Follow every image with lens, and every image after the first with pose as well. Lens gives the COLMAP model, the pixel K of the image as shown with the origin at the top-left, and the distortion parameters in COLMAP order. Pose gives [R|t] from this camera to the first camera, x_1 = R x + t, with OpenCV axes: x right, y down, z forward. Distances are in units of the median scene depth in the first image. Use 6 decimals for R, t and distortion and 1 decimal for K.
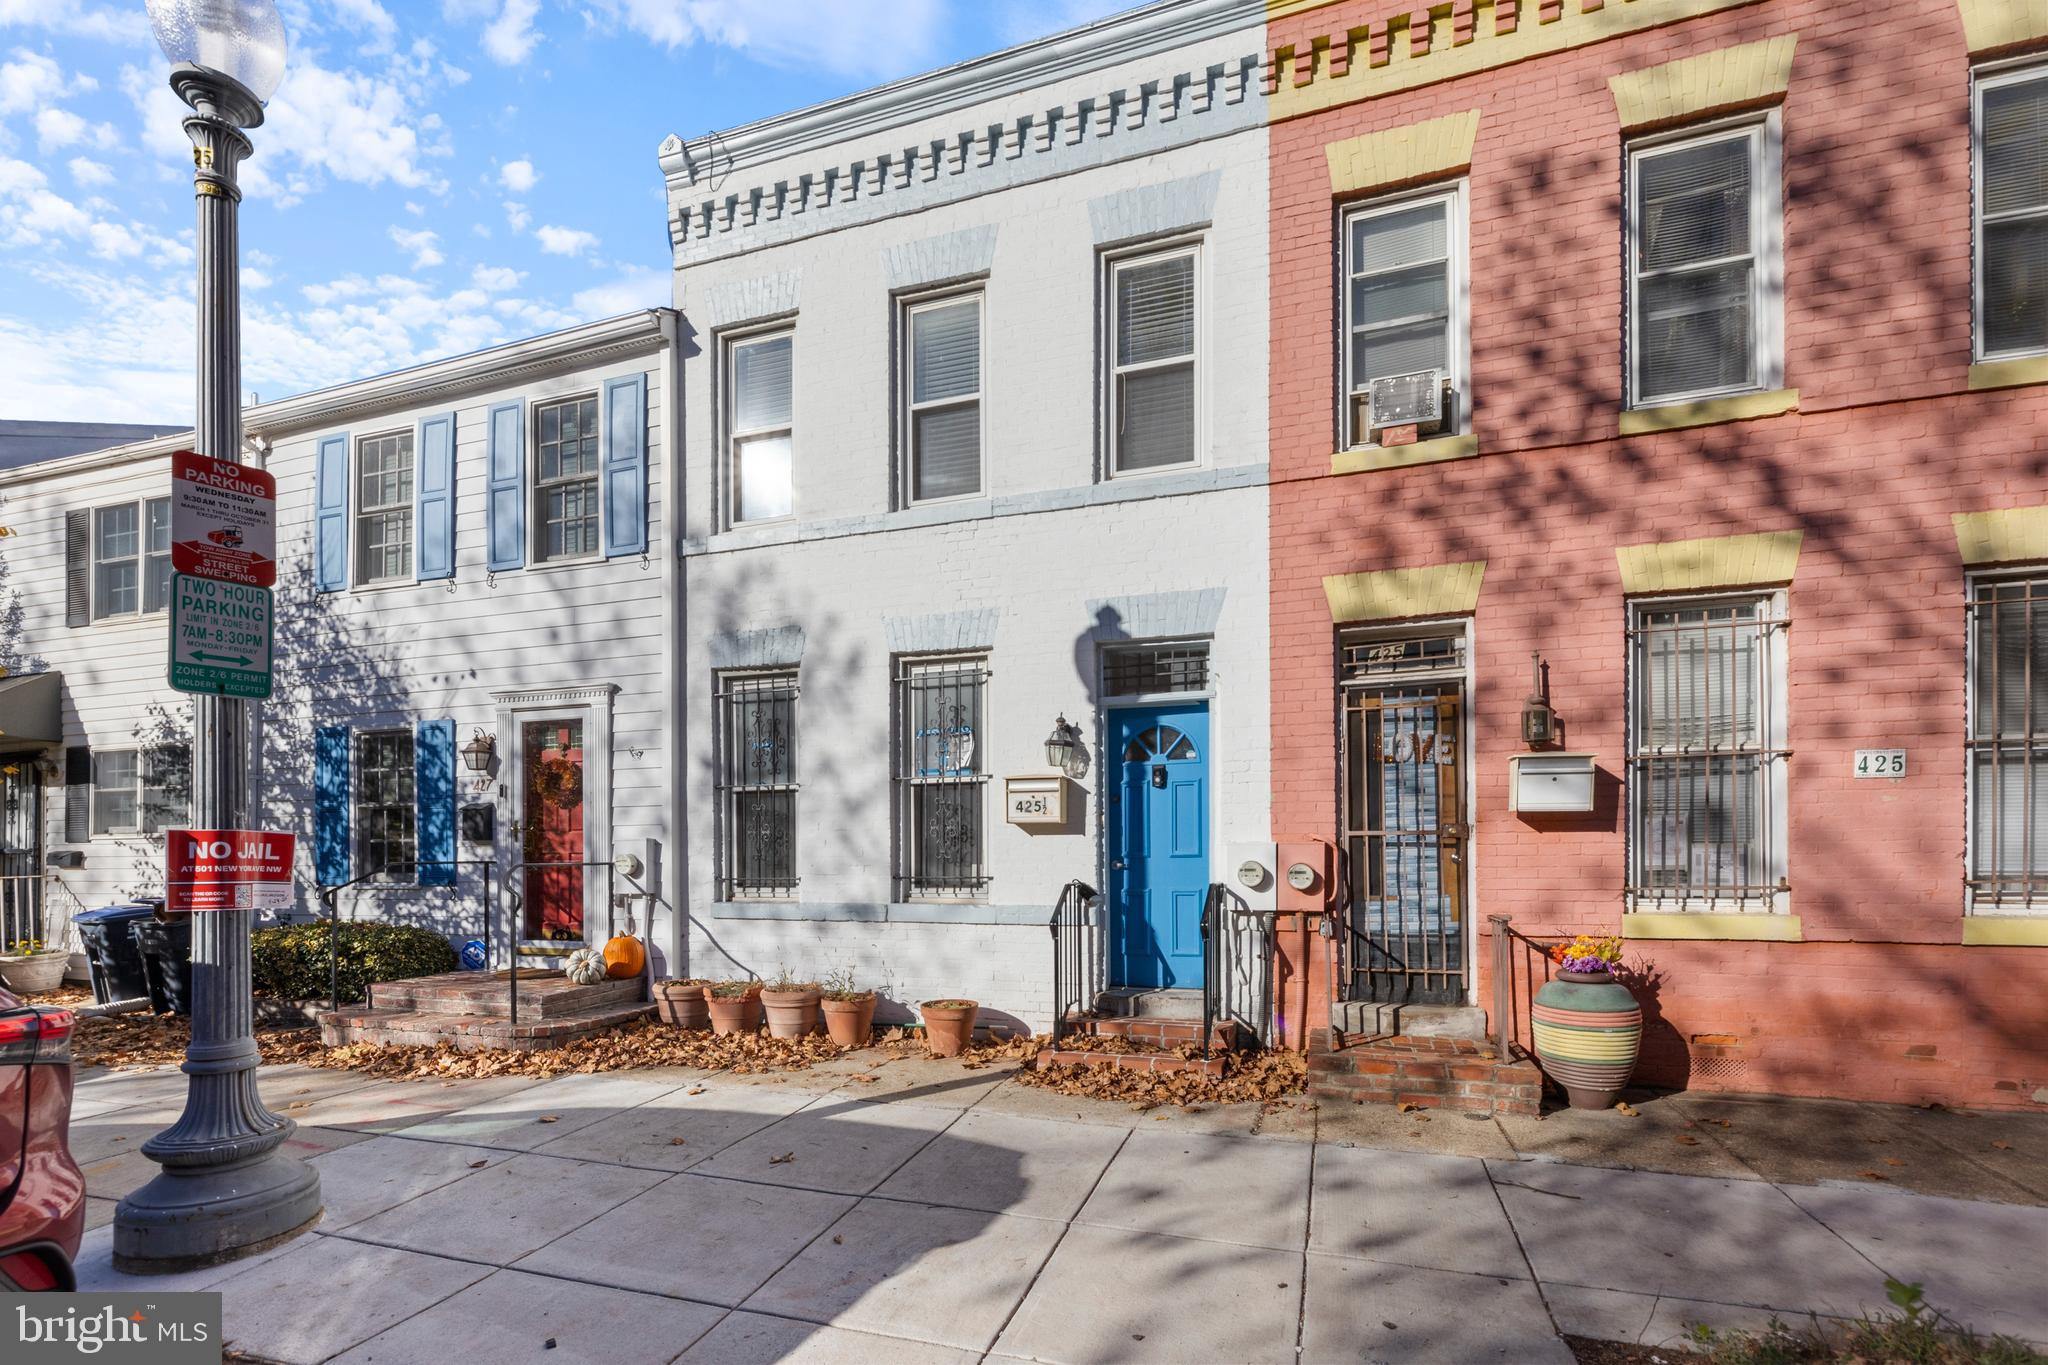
lens RADIAL K [[922.3, 0, 1024.3], [0, 922.3, 862.4], [0, 0, 1]] dist [0.001473, 0.000798]
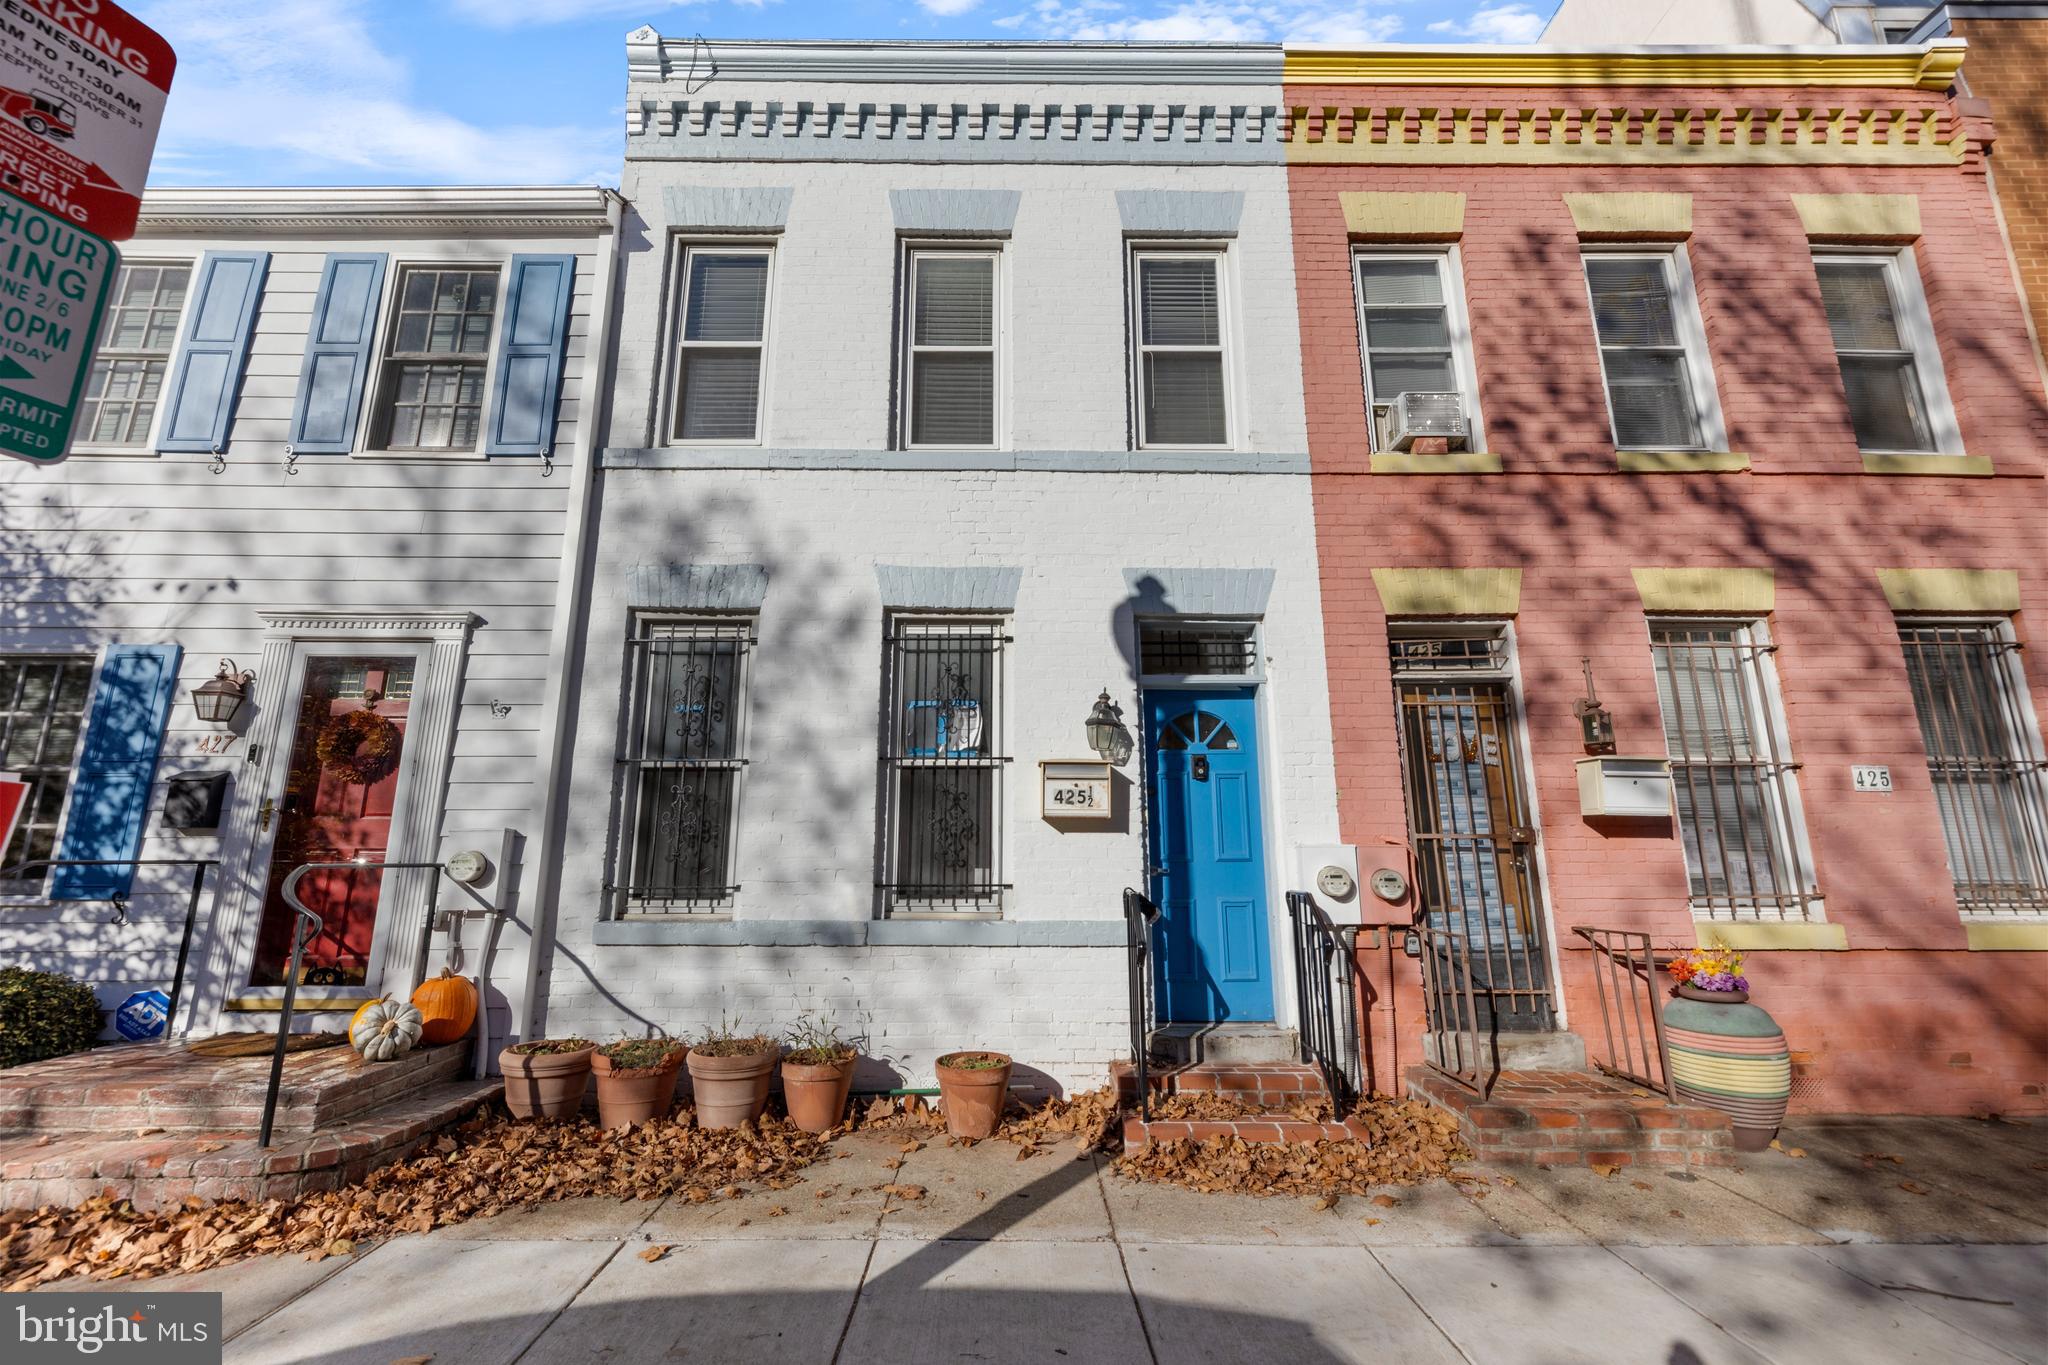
lens RADIAL K [[854.0, 0, 1009.5], [0, 854.0, 678.9], [0, 0, 1]] dist [0.001728, 0.000125]
pose [[0.949008, 0.073179, 0.306641, -0.284914], [-0.004767, 0.975905, -0.218143, 0.003122], [-0.315216, 0.205558, 0.926491, 0.285044]]
